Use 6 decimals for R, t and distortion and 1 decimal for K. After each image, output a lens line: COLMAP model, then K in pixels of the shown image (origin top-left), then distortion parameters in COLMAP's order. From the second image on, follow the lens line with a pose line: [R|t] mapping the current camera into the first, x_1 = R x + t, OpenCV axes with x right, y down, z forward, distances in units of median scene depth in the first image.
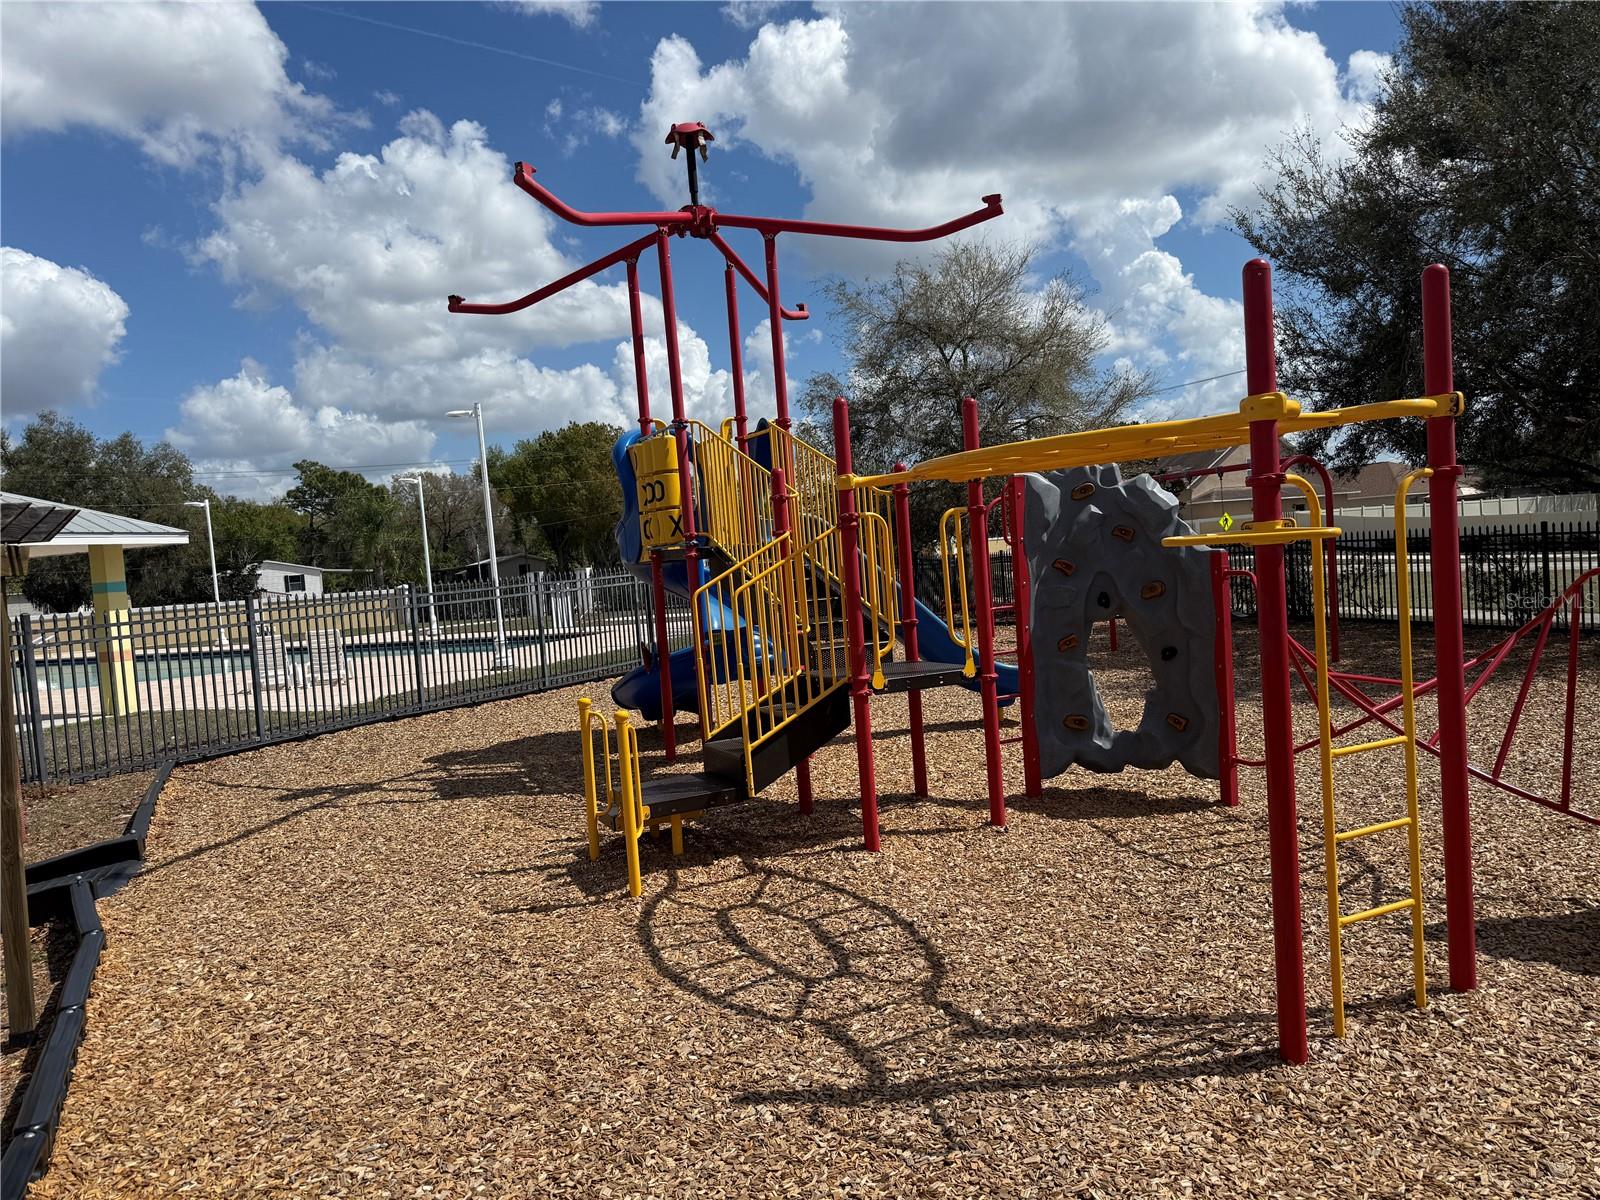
lens RADIAL K [[1122.0, 0, 798.8], [0, 1122.0, 602.4], [0, 0, 1]] dist [-0.000547, -0.000240]
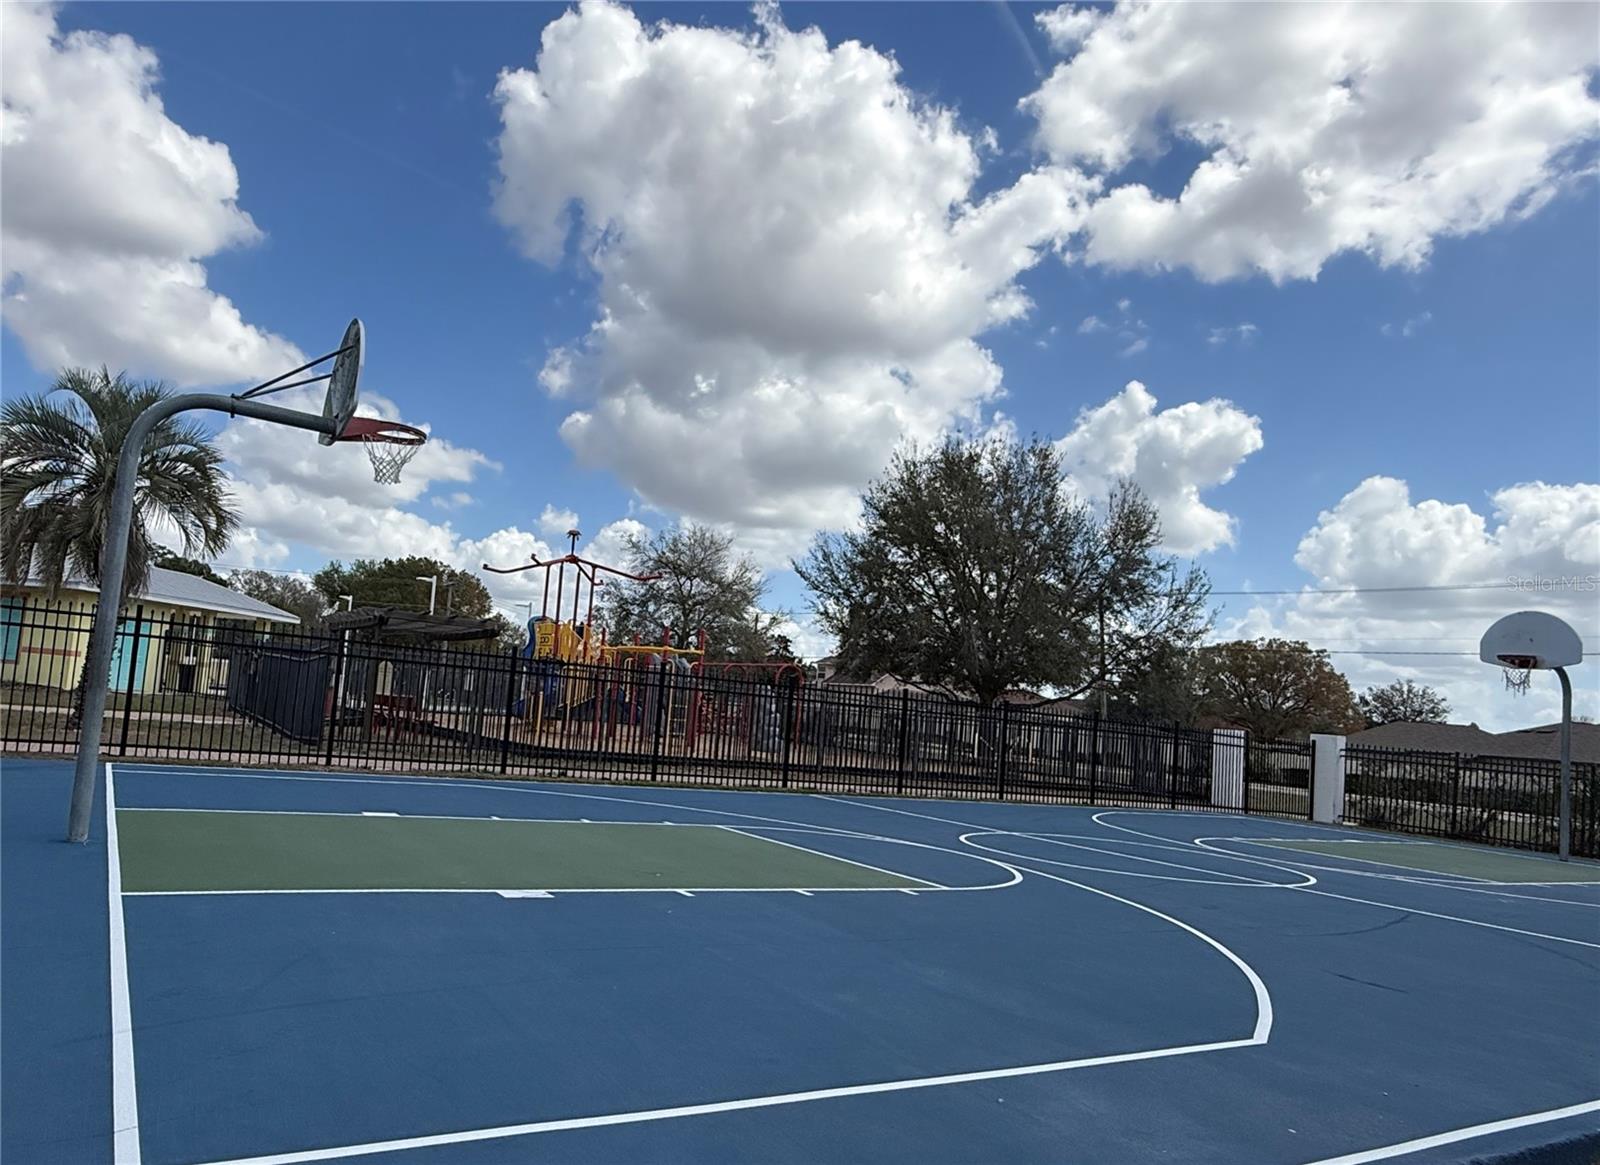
lens RADIAL K [[1383.4, 0, 800.8], [0, 1383.4, 583.2], [0, 0, 1]] dist [0.001591, -0.000144]
pose [[0.974446, 0.166572, 0.150694, -0.016518], [-0.142438, 0.976973, -0.158858, 0.106251], [-0.173685, 0.133334, 0.975733, -1.202125]]
